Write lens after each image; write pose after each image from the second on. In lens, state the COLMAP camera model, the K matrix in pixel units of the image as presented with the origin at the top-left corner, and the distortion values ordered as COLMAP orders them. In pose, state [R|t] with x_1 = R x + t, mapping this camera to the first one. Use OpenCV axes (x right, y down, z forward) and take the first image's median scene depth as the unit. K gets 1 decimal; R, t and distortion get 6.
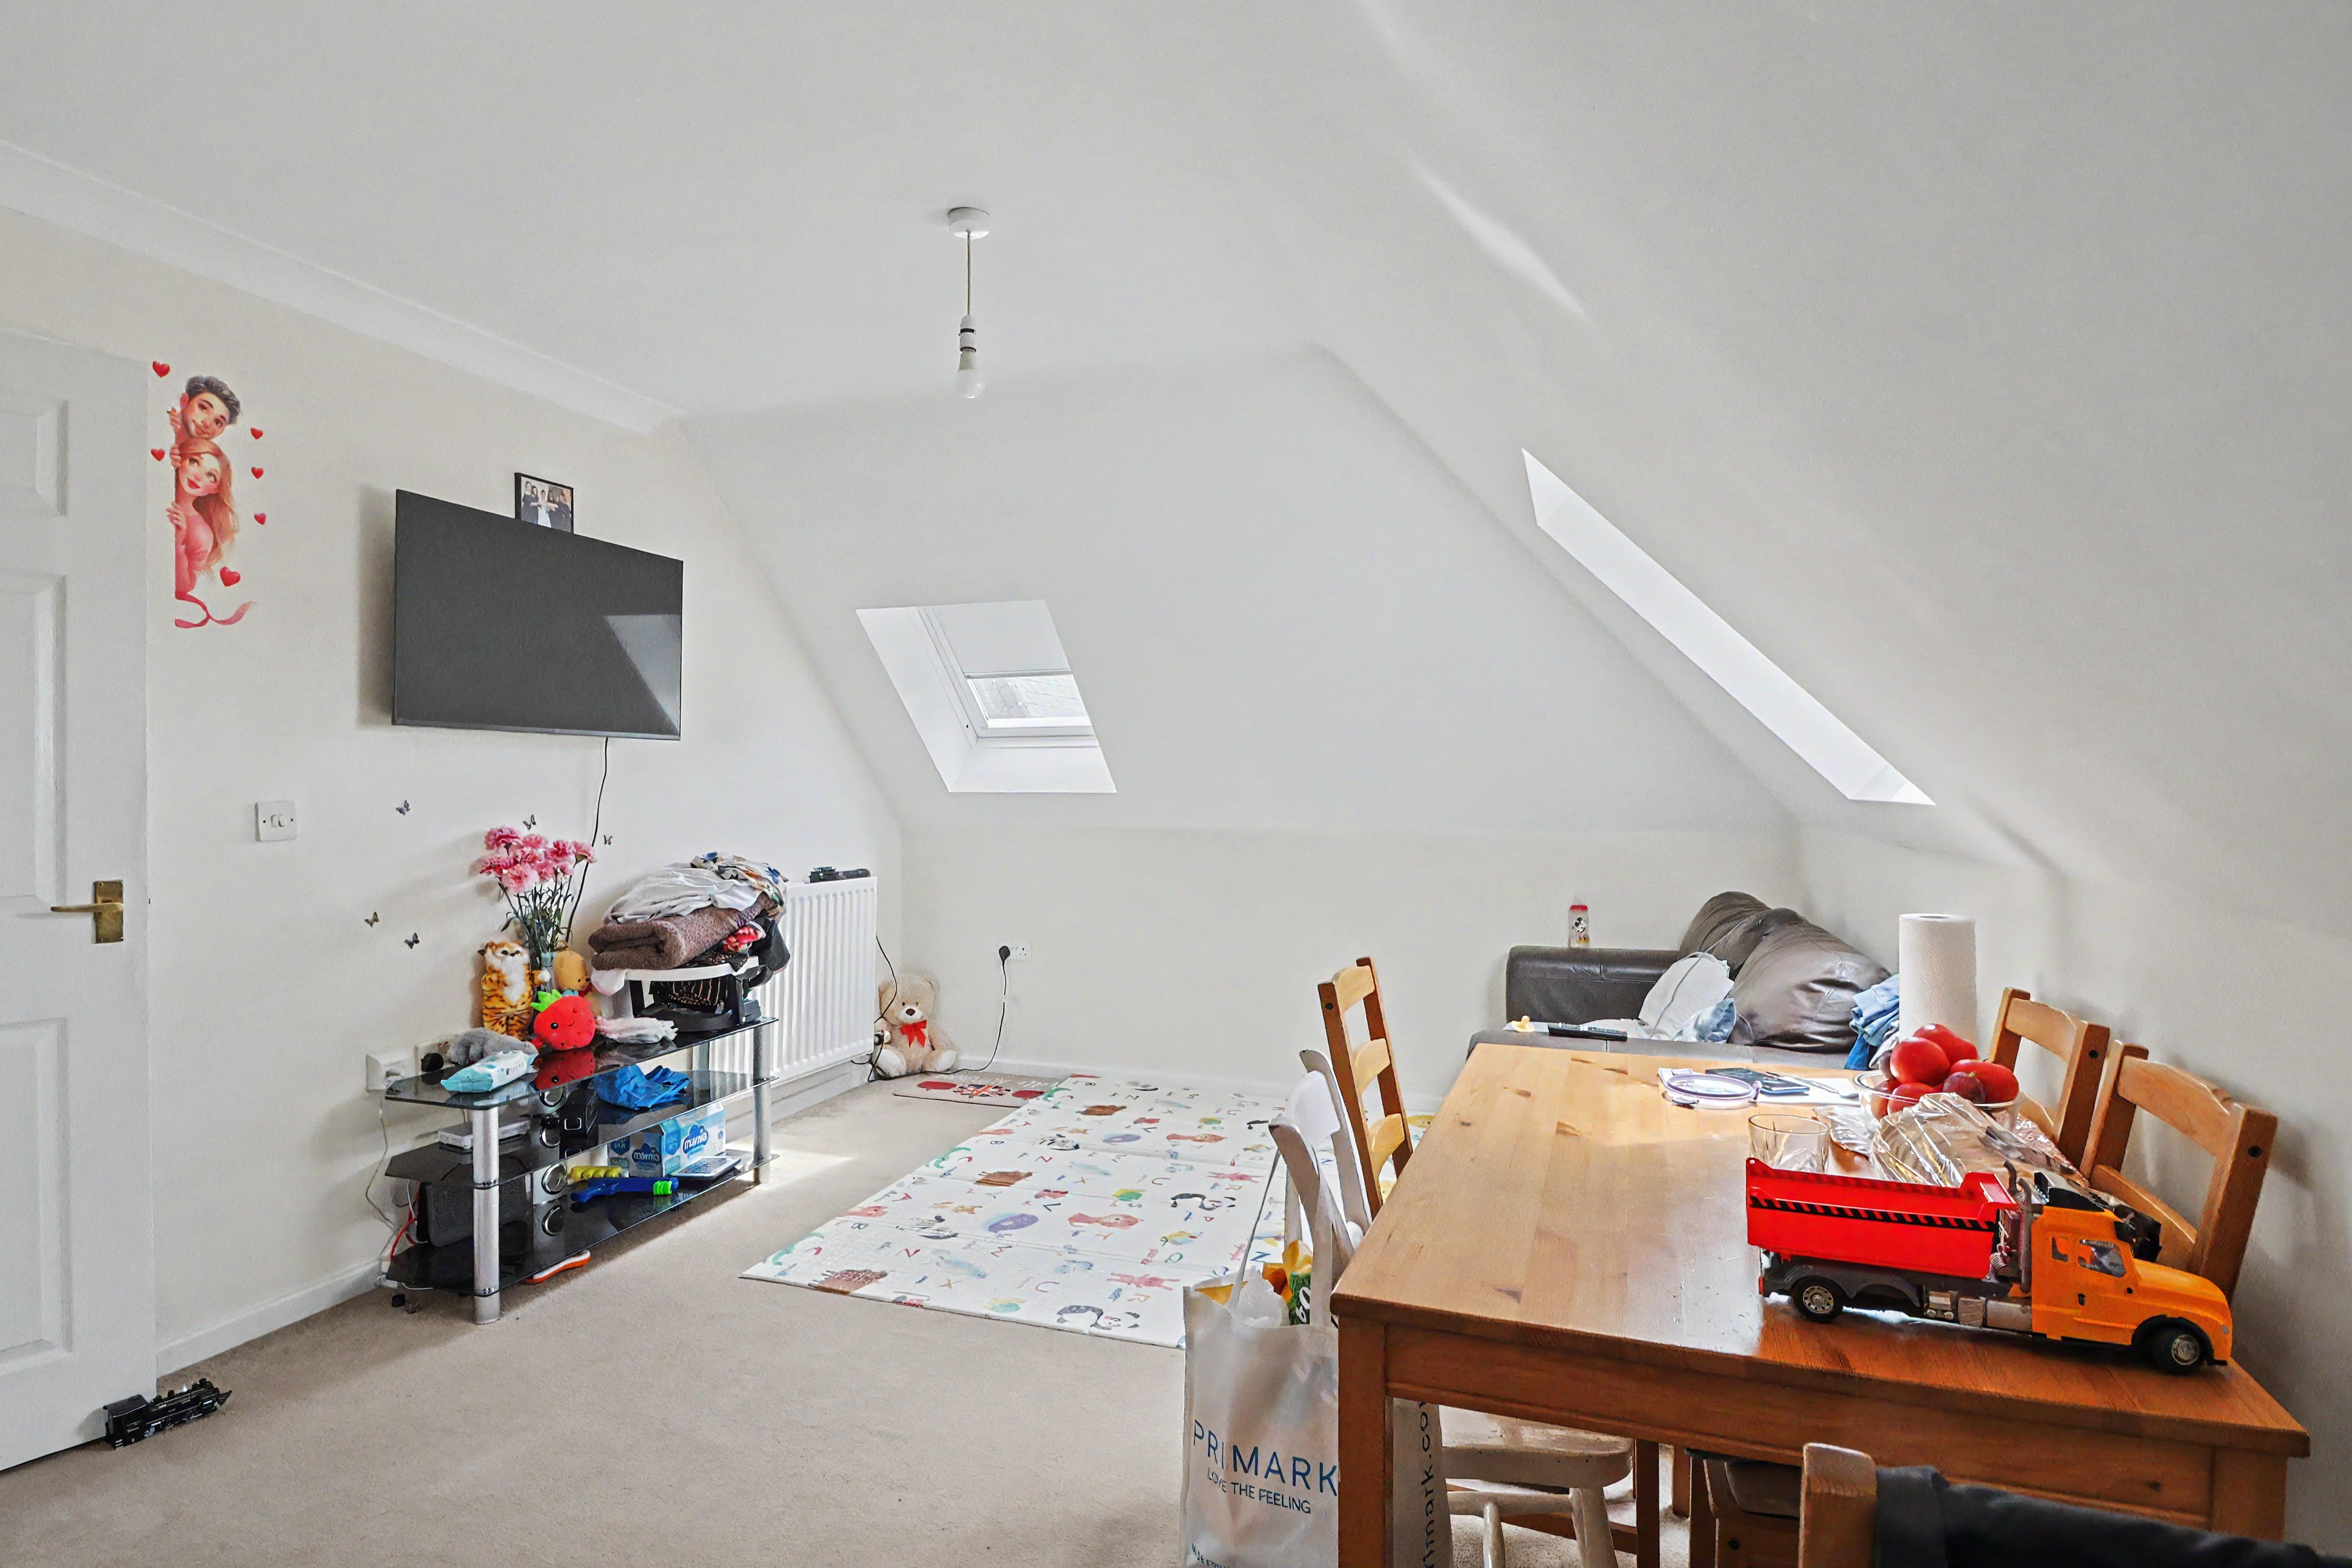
lens RADIAL K [[1229.6, 0, 1169.4], [0, 1229.6, 759.1], [0, 0, 1]] dist [-0.002252, -0.010782]
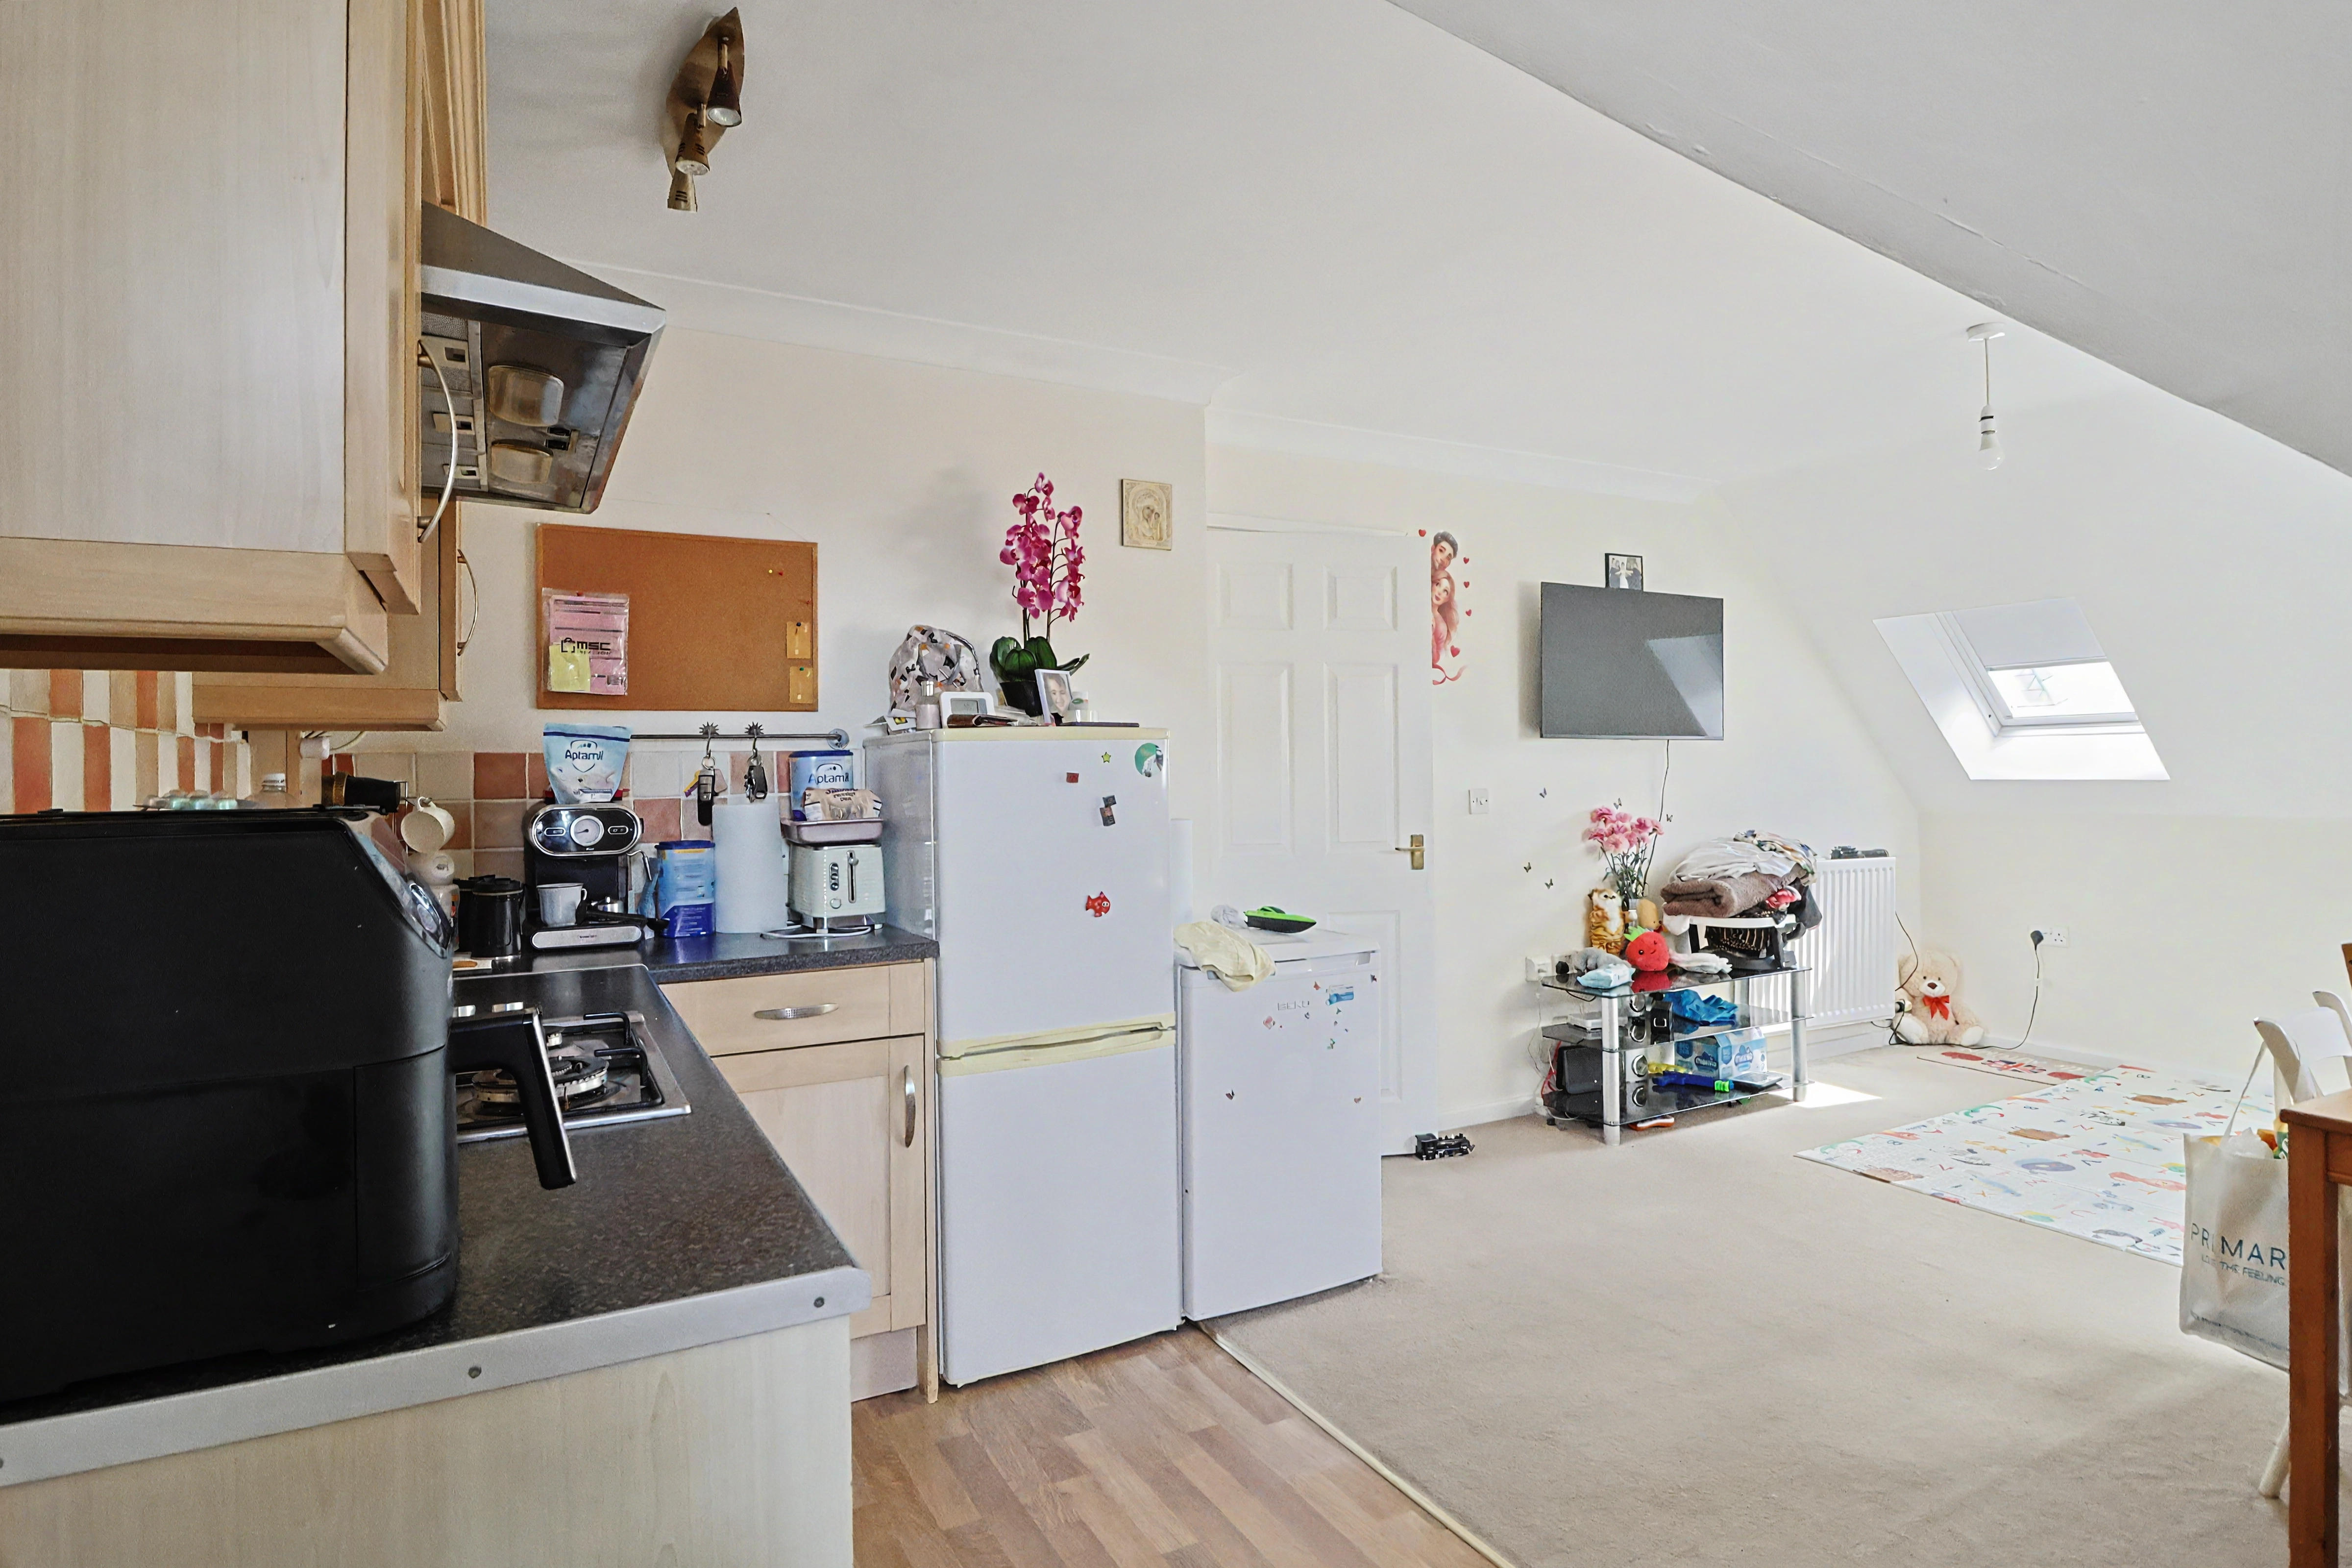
lens RADIAL K [[1229.6, 0, 1169.4], [0, 1229.6, 759.1], [0, 0, 1]] dist [-0.002252, -0.010782]
pose [[0.731458, -0.014879, -0.681724, 0.051630], [0.023521, 0.999718, 0.003418, -0.015224], [0.681481, -0.018534, 0.731601, -0.349771]]
